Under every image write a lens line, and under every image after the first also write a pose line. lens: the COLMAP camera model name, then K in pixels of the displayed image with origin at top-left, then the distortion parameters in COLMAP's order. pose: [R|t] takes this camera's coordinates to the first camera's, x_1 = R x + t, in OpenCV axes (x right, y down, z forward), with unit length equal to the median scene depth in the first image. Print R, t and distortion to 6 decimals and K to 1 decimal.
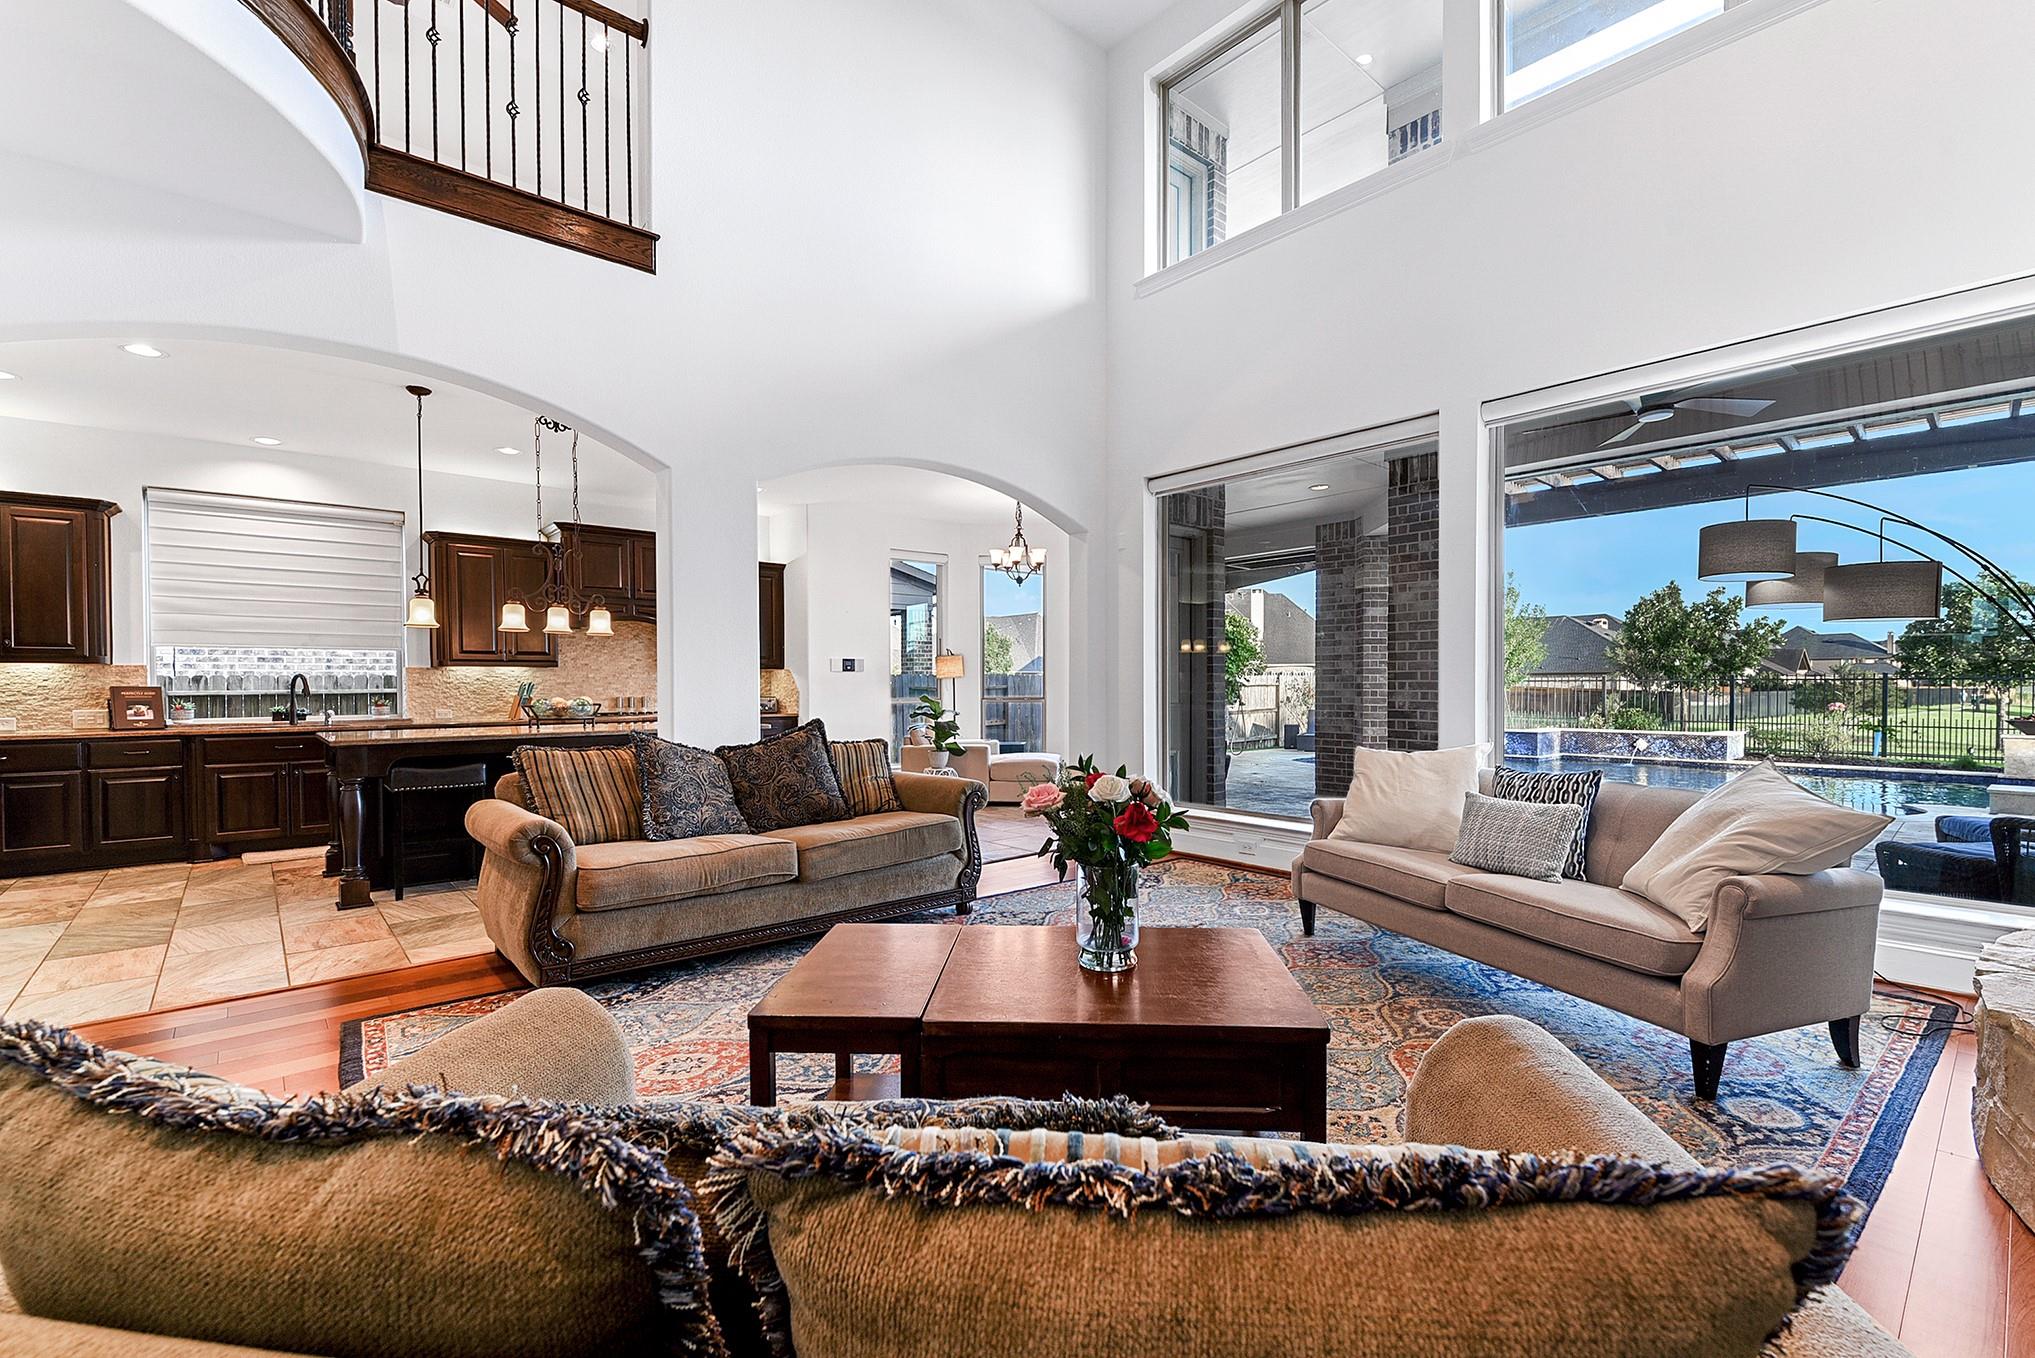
lens RADIAL K [[886.5, 0, 1019.6], [0, 886.5, 693.2], [0, 0, 1]] dist [0.008854, -0.006971]
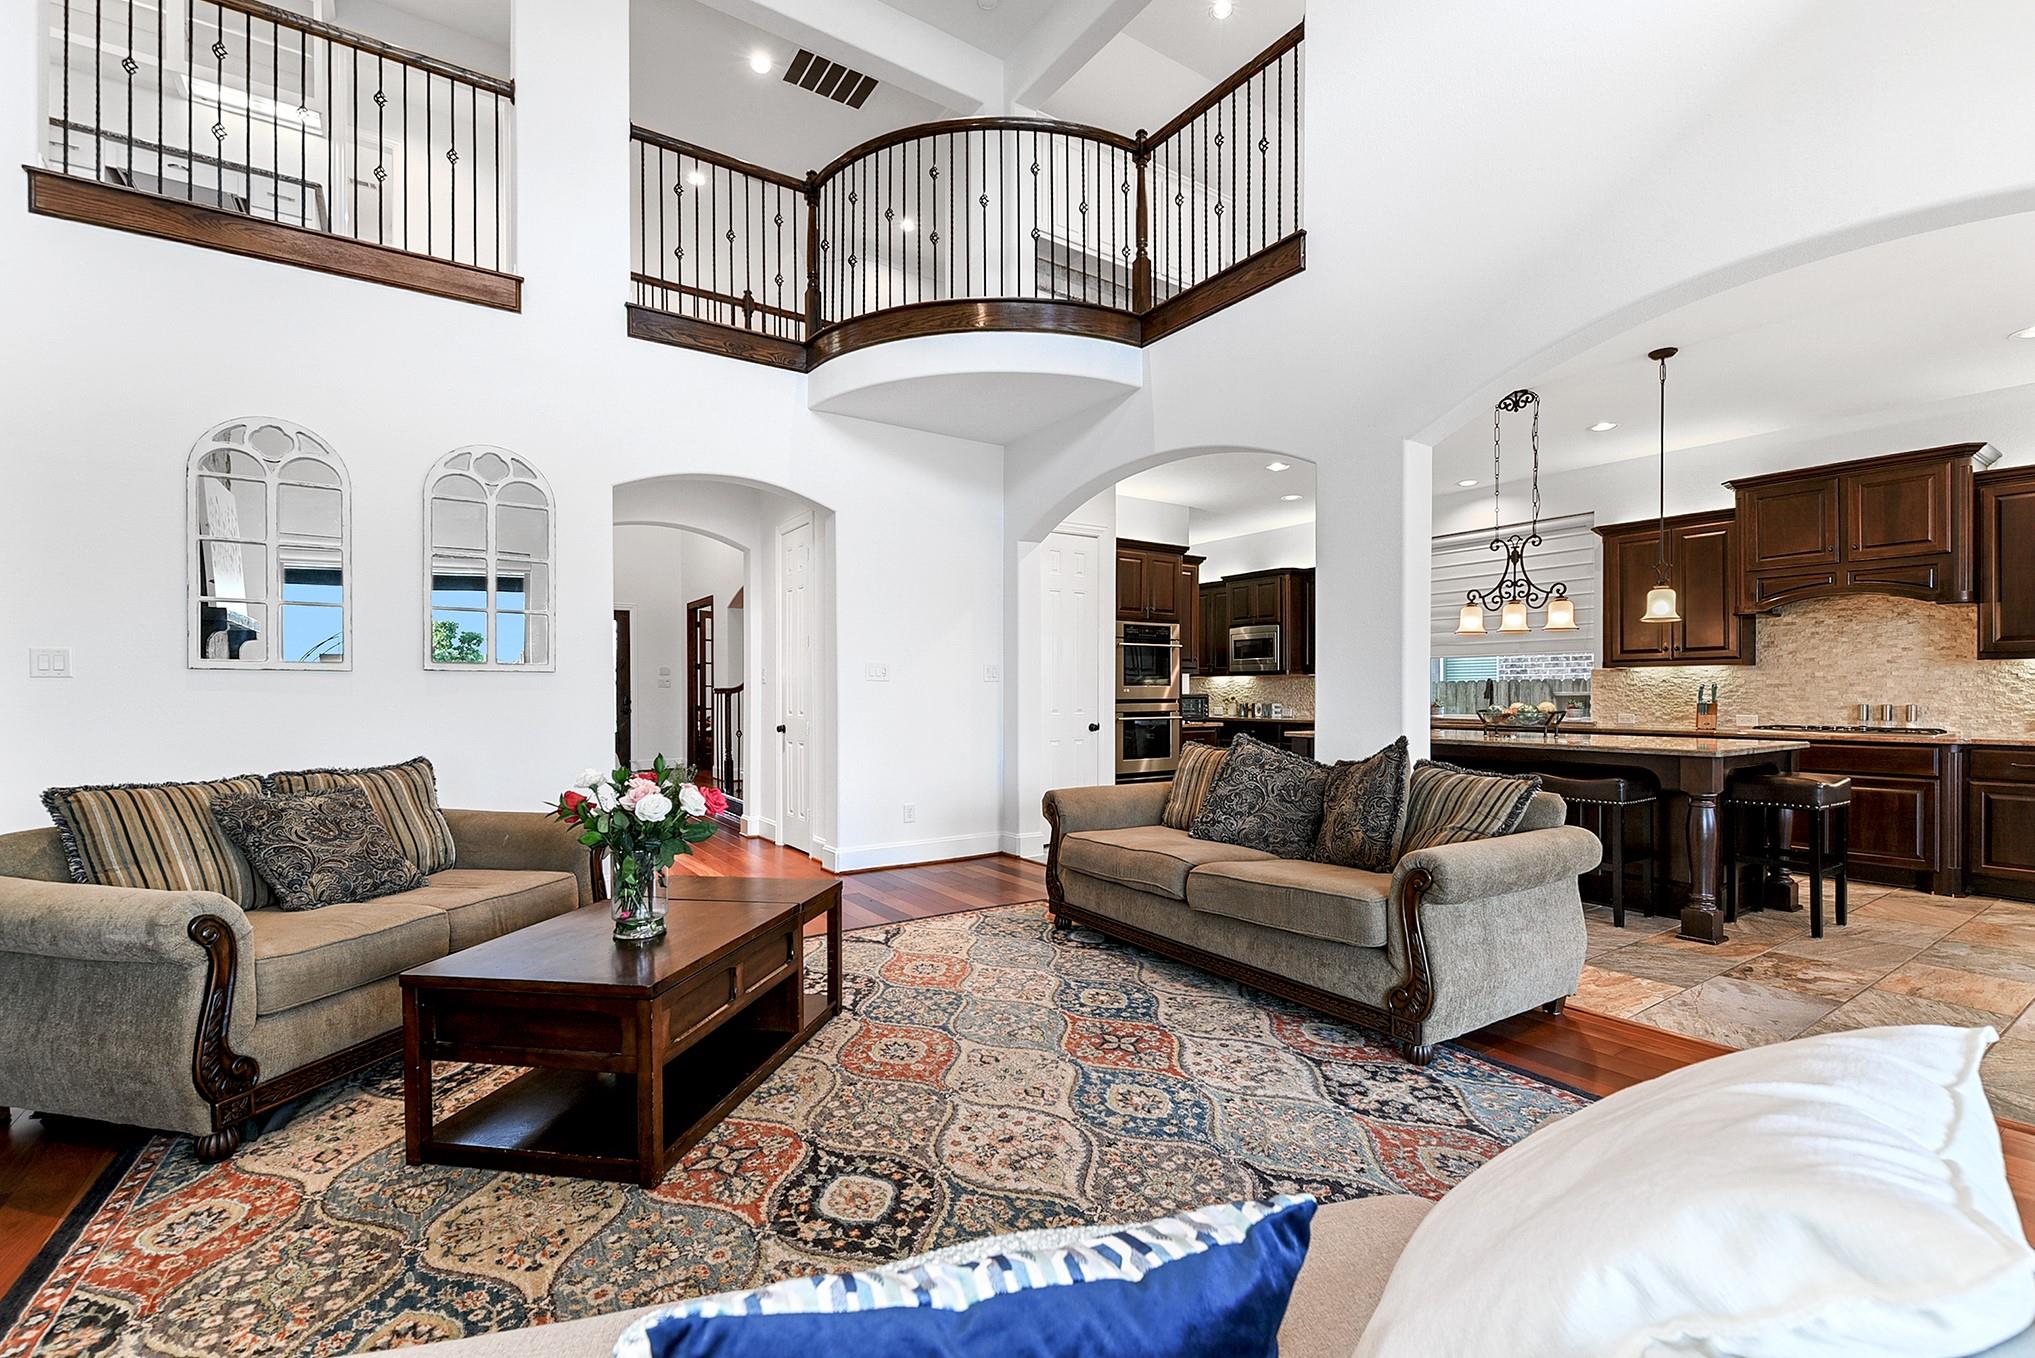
lens RADIAL K [[886.5, 0, 1021.6], [0, 886.5, 693.1], [0, 0, 1]] dist [0.008854, -0.006971]
pose [[-0.121431, 0.007370, -0.992573, 0.421696], [-0.004680, 0.999957, 0.007998, -0.009310], [0.992589, 0.005616, -0.121391, 0.573202]]
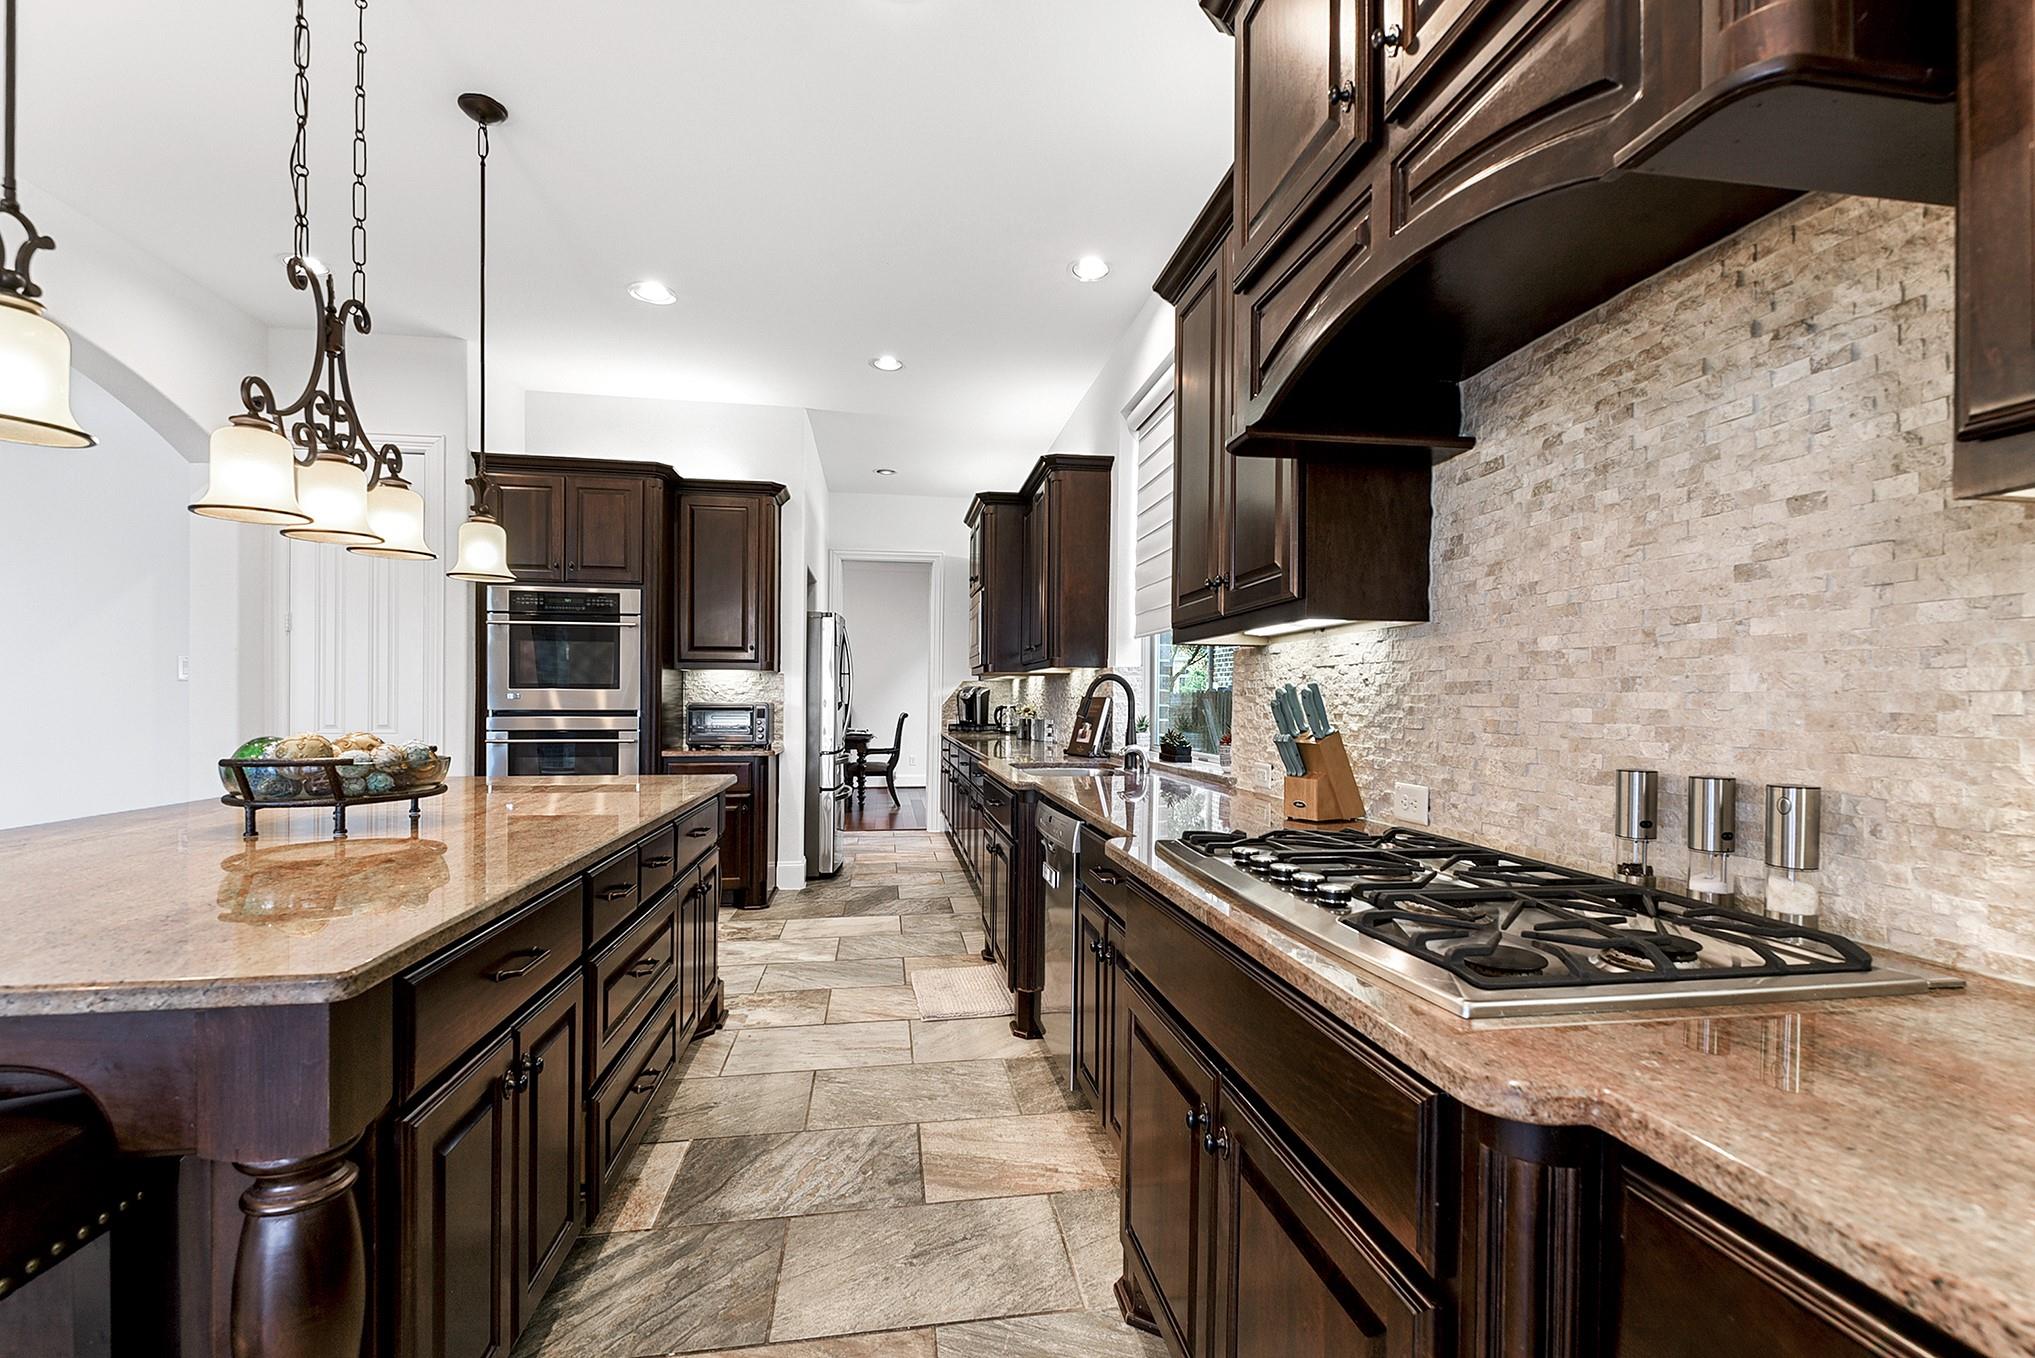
lens RADIAL K [[886.5, 0, 1028.8], [0, 886.5, 702.6], [0, 0, 1]] dist [0.008854, -0.006971]
pose [[-0.529012, 0.007090, -0.848585, -0.345506], [-0.007746, 0.999883, 0.013183, -0.011731], [0.848579, 0.013547, -0.528895, 1.316536]]
